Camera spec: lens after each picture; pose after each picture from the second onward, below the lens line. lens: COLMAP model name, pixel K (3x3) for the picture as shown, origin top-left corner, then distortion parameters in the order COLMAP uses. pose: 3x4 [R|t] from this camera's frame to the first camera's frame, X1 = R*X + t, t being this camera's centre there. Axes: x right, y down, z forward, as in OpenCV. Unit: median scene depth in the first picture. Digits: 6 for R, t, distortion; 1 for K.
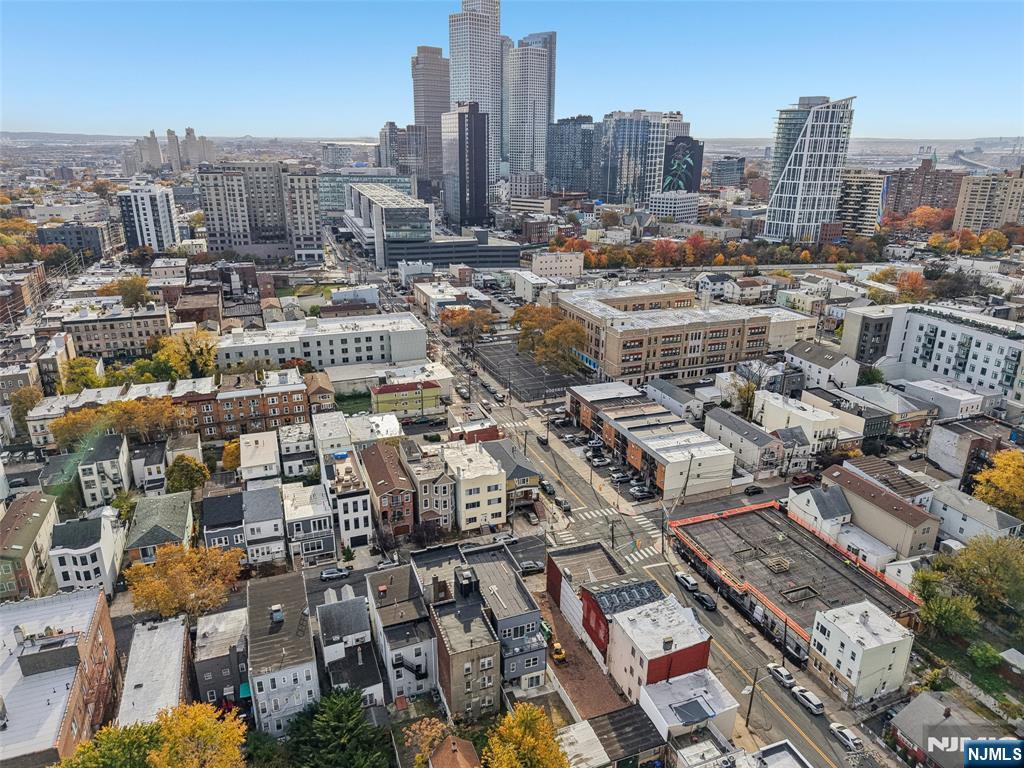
lens RADIAL K [[685.9, 0, 509.9], [0, 685.9, 376.8], [0, 0, 1]] dist [0.015710, -0.021168]
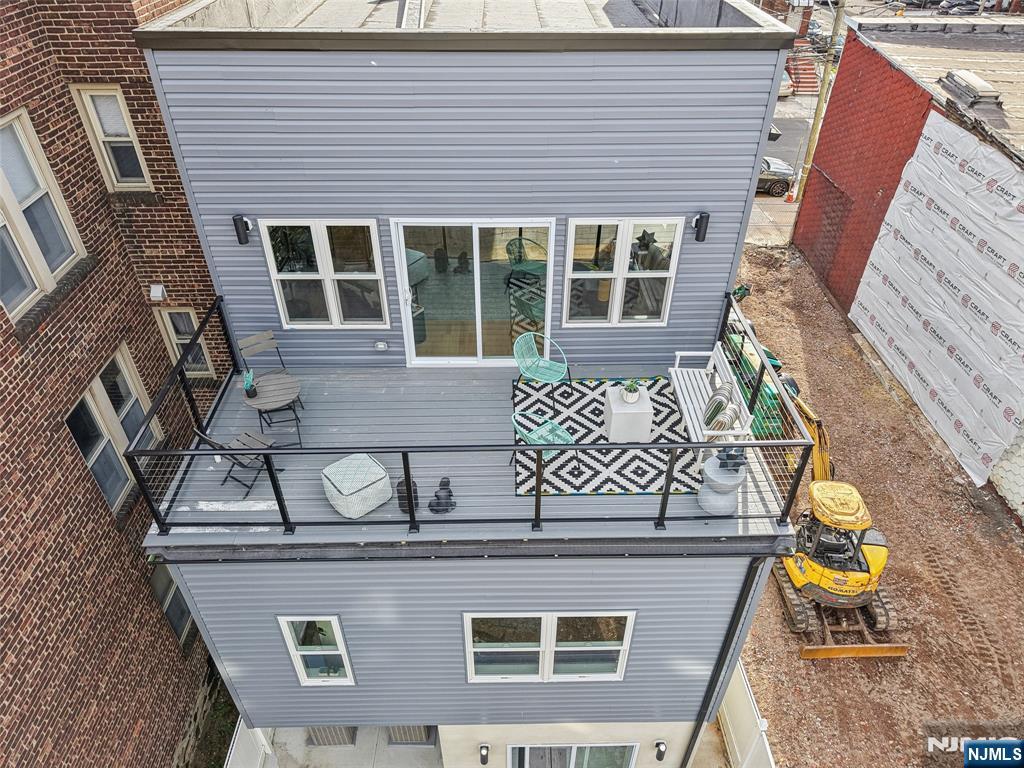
lens RADIAL K [[685.9, 0, 512.8], [0, 685.9, 383.6], [0, 0, 1]] dist [0.015710, -0.021168]
pose [[0.944662, 0.201491, -0.258873, 0.024981], [-0.106773, 0.935021, 0.338135, 0.207105], [0.310183, -0.291782, 0.904793, 0.541308]]
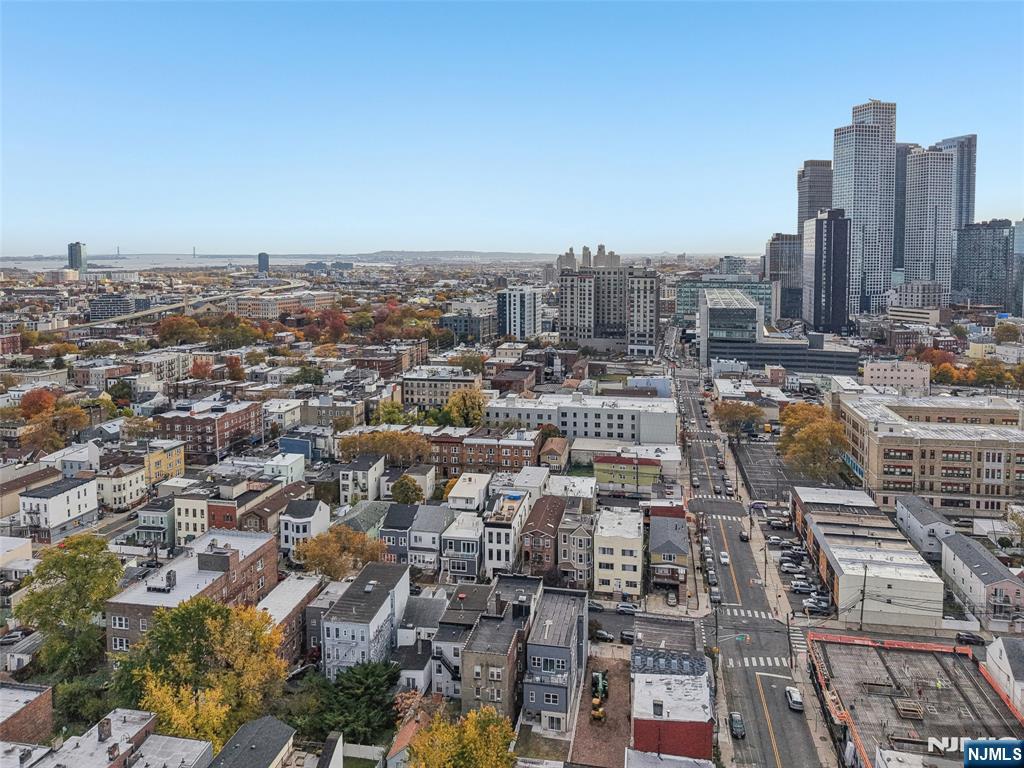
lens RADIAL K [[711.0, 0, 517.7], [0, 711.0, 291.7], [0, 0, 1]] dist [0.021293, -0.024821]
pose [[0.852278, 0.017241, -0.522805, 0.308265], [-0.161478, 0.959314, -0.231605, 0.052748], [0.497542, 0.281814, 0.820386, -0.034413]]
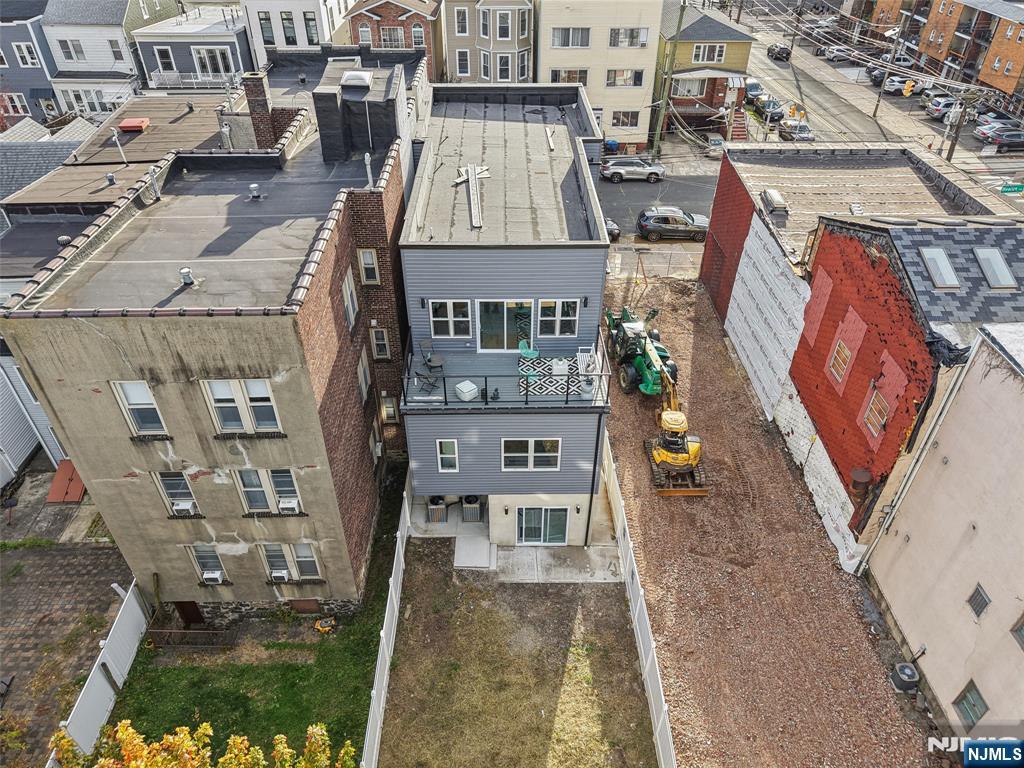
lens RADIAL K [[685.9, 0, 517.6], [0, 685.9, 375.6], [0, 0, 1]] dist [0.015710, -0.021168]
pose [[0.945516, 0.199726, -0.257117, 0.047514], [-0.109153, 0.938486, 0.327612, 0.182637], [0.306733, -0.281697, 0.909154, 0.461892]]
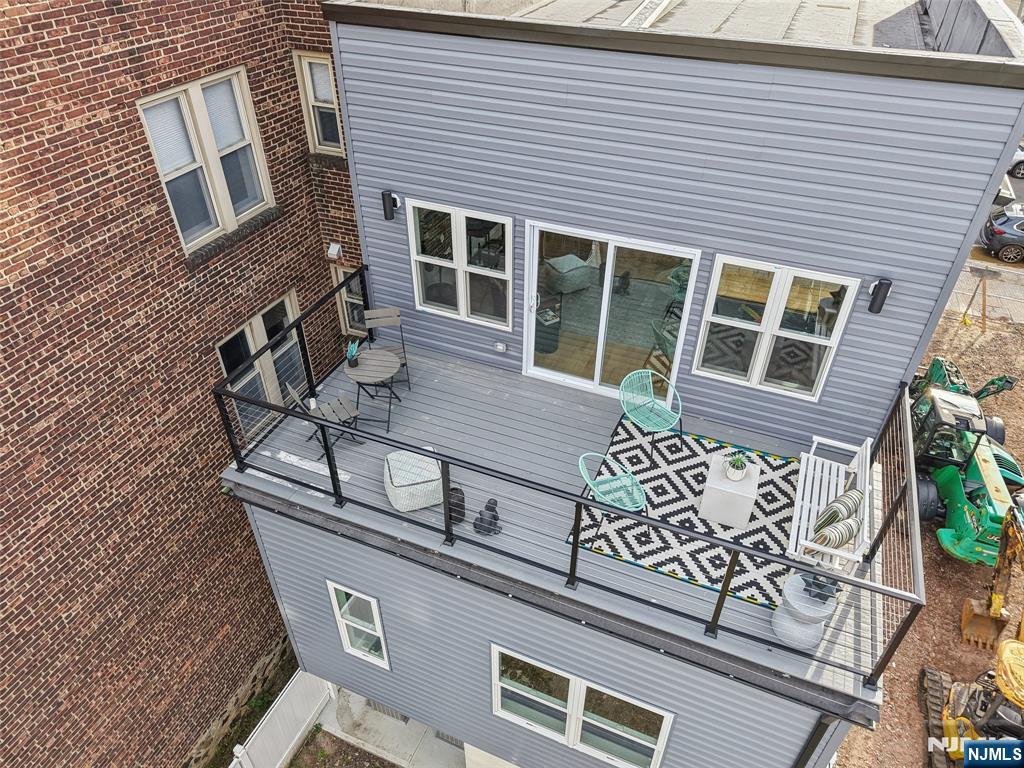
lens RADIAL K [[685.9, 0, 511.9], [0, 685.9, 383.3], [0, 0, 1]] dist [0.015710, -0.021168]
pose [[0.731355, 0.416539, -0.540014, 0.030581], [-0.221656, 0.894003, 0.389394, 0.205634], [0.644972, -0.165087, 0.746162, 0.548774]]
